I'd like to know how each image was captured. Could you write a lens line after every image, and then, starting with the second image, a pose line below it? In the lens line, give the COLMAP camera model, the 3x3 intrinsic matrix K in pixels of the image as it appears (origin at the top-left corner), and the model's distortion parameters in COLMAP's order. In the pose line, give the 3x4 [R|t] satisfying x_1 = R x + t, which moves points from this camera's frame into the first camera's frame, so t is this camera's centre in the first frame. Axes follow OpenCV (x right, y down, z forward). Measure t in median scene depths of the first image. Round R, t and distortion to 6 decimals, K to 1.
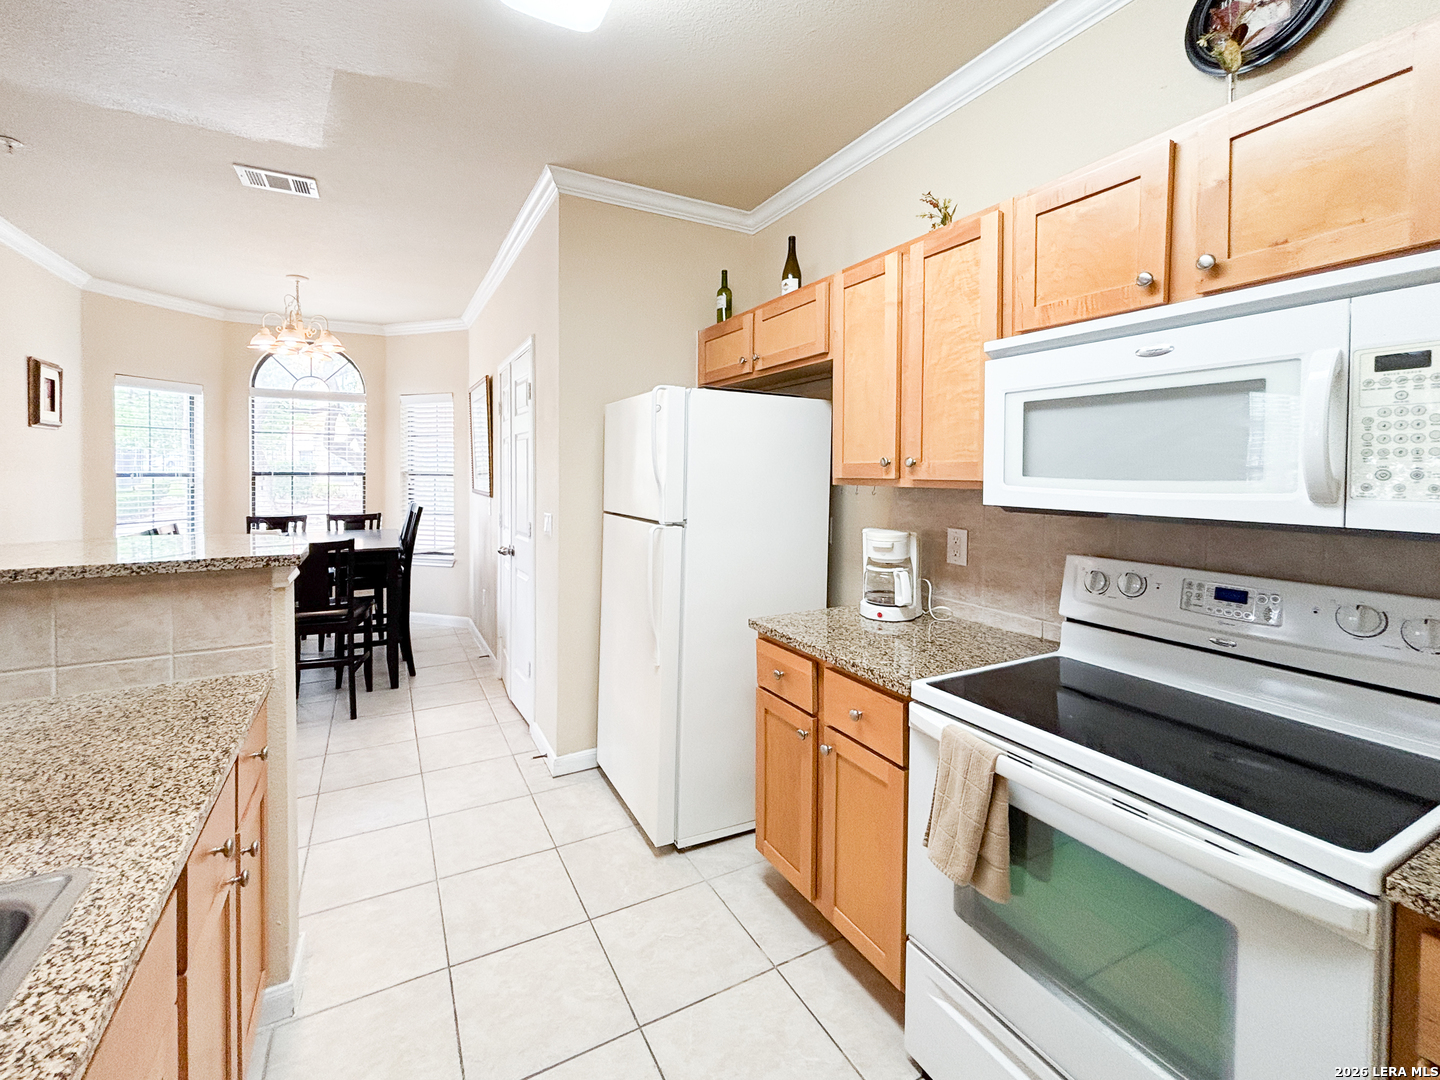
lens RADIAL K [[604.4, 0, 701.6], [0, 604.4, 468.0], [0, 0, 1]] dist [0.007758, -0.001181]
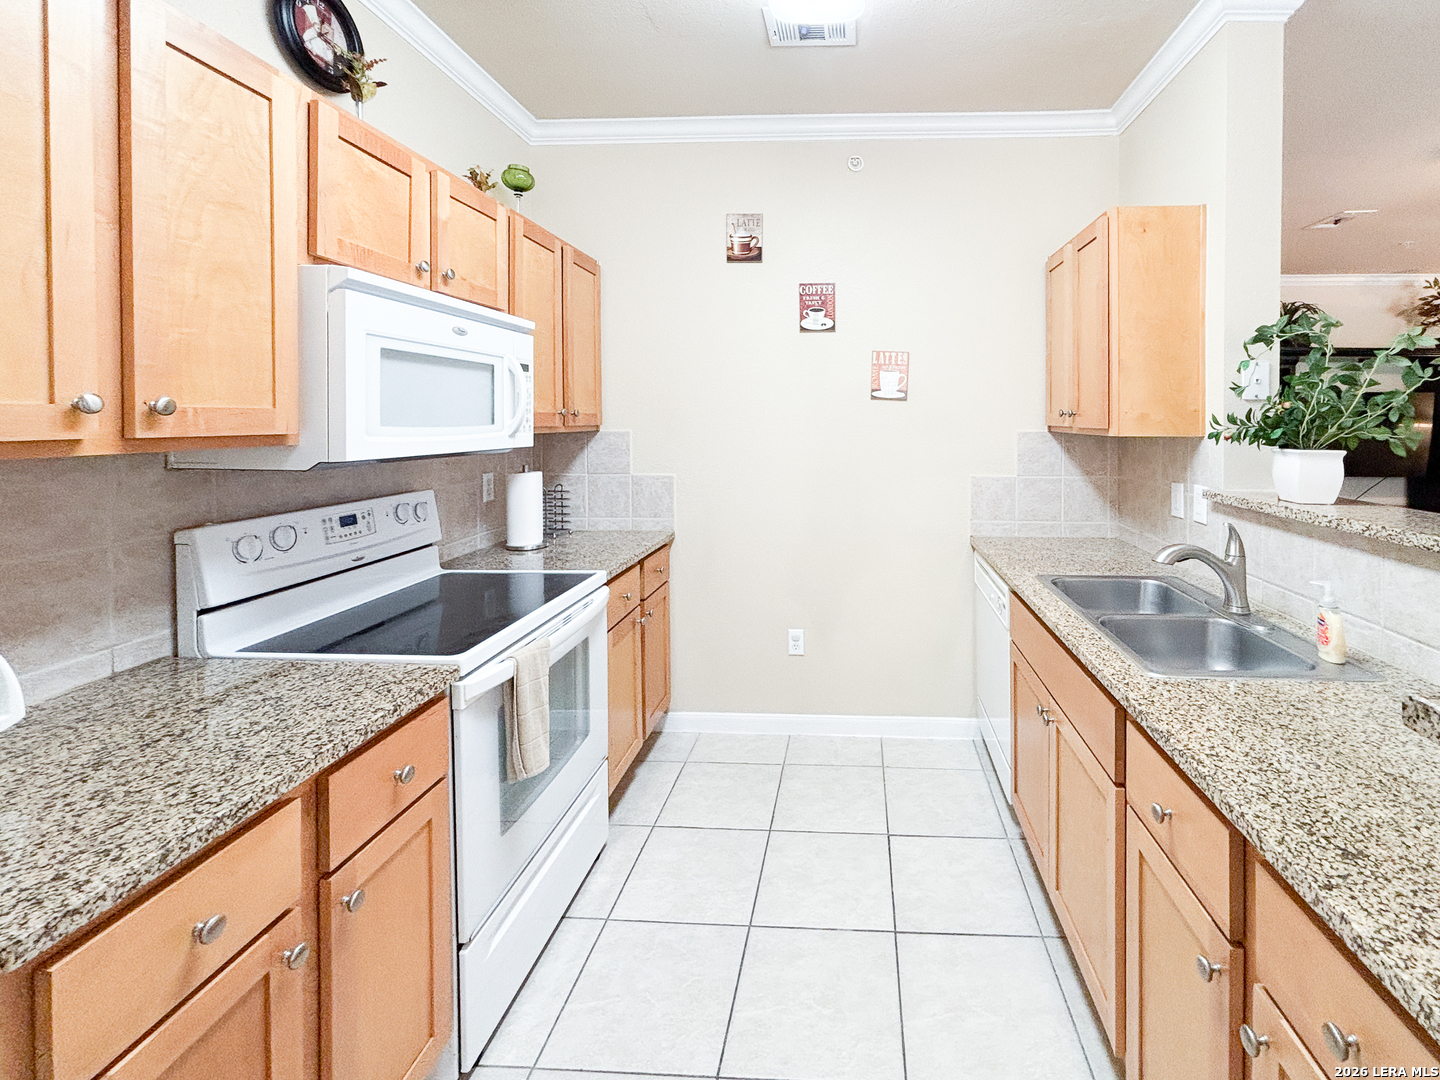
lens RADIAL K [[627.4, 0, 835.5], [0, 627.4, 422.6], [0, 0, 1]] dist [0.010943, 0.000270]
pose [[-0.865511, -0.010756, 0.500775, -0.615263], [-0.006294, 0.999924, 0.010598, -0.008165], [-0.500851, 0.006021, -0.865513, 1.582142]]
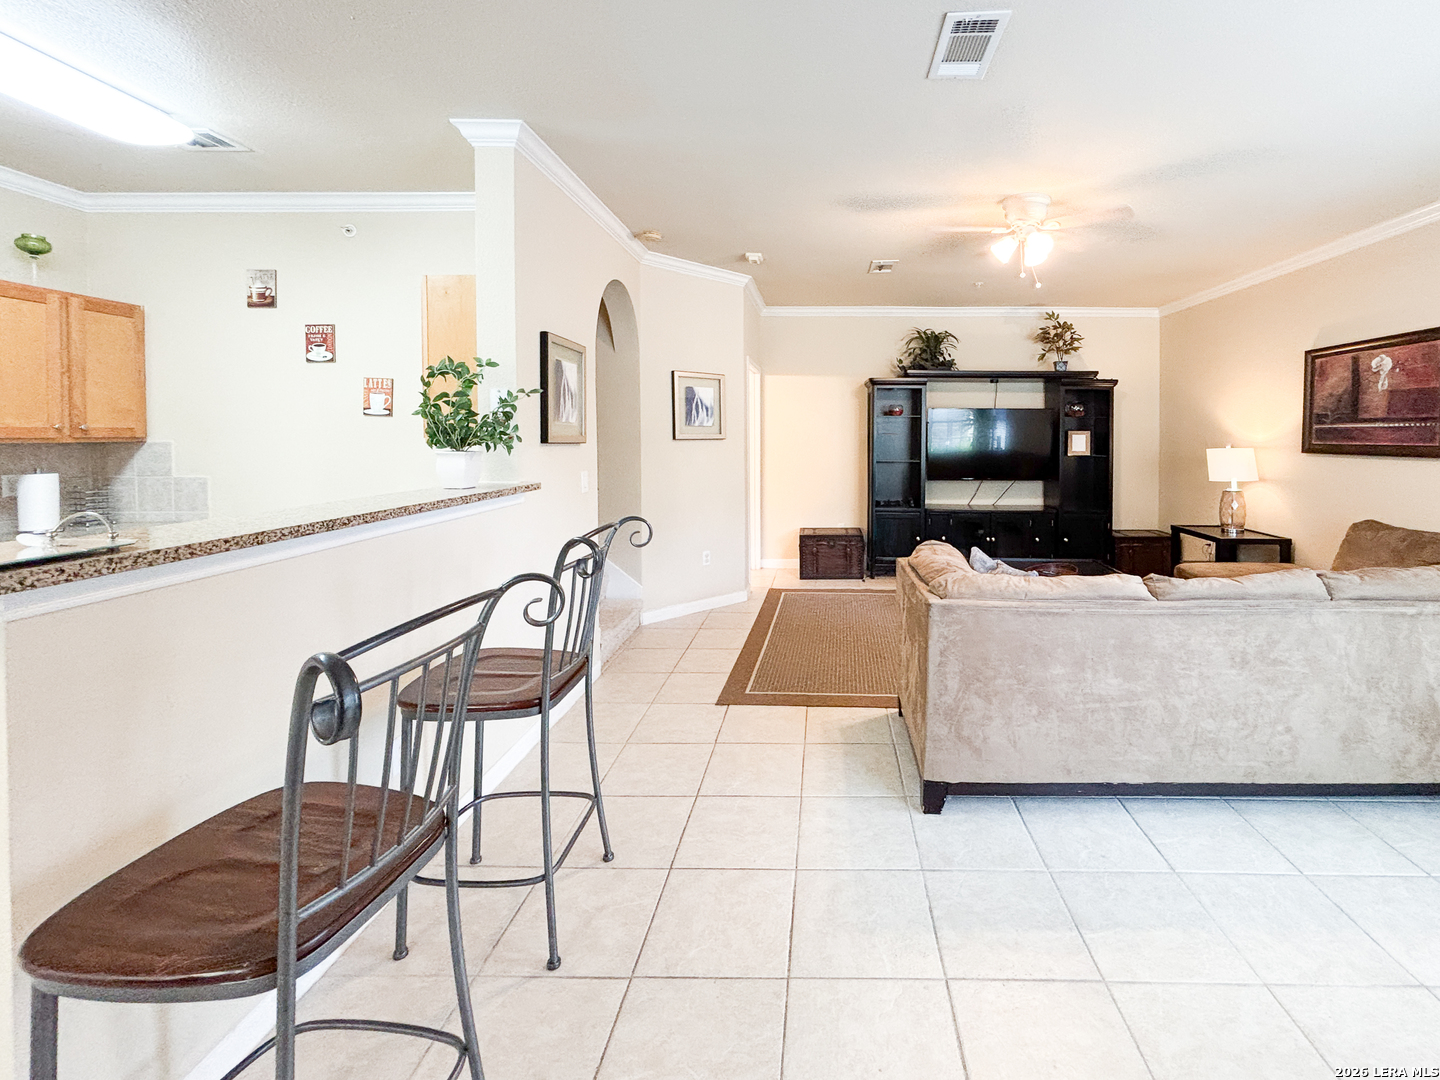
lens RADIAL K [[604.4, 0, 798.4], [0, 604.4, 446.0], [0, 0, 1]] dist [0.007758, -0.001181]
pose [[-0.873912, -0.013965, 0.485884, -2.523757], [-0.001952, 0.999680, 0.025222, -0.005050], [-0.486081, 0.021093, -0.873659, 1.069227]]
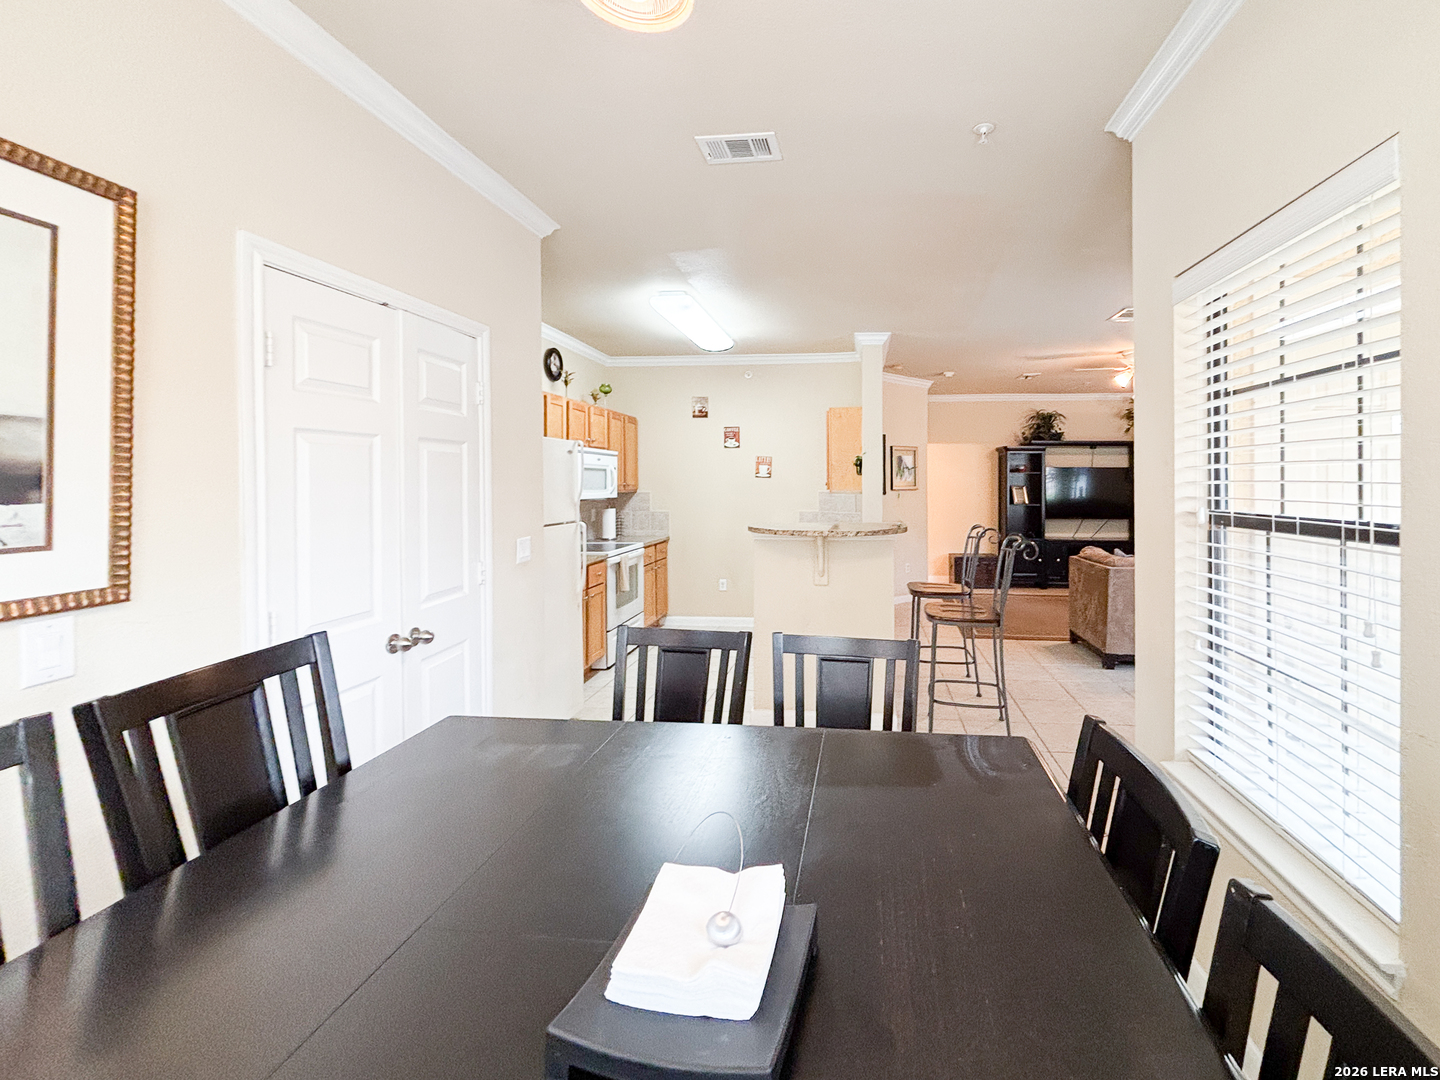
lens RADIAL K [[604.4, 0, 817.5], [0, 604.4, 465.5], [0, 0, 1]] dist [0.007758, -0.001181]
pose [[-0.850832, 0.011482, 0.525312, -2.460196], [-0.000774, 0.999733, -0.023105, -0.049452], [-0.525437, -0.020065, -0.850596, 3.345889]]
